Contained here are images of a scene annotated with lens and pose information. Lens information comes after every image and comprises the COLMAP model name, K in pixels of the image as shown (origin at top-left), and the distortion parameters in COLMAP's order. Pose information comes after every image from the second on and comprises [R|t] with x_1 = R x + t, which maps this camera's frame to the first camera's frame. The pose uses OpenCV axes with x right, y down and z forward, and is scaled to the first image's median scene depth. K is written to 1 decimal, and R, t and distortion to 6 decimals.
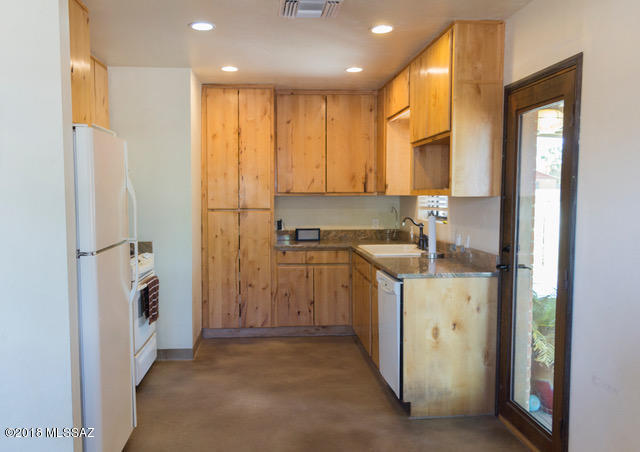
lens RADIAL K [[576.2, 0, 320.2], [0, 576.2, 226.5], [0, 0, 1]] dist [-0.003516, -0.001069]
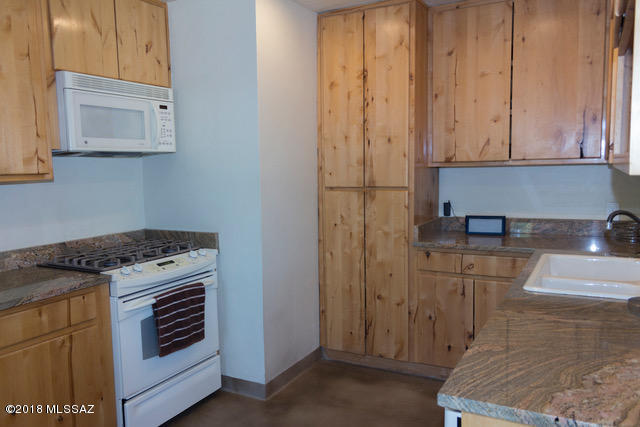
lens RADIAL K [[512.5, 0, 319.4], [0, 512.5, 216.0], [0, 0, 1]] dist [0.001901, -0.004937]
pose [[0.832994, 0.035791, -0.552122, 0.156323], [-0.010084, 0.998722, 0.049528, -0.025717], [0.553189, -0.035689, 0.832291, 0.450517]]
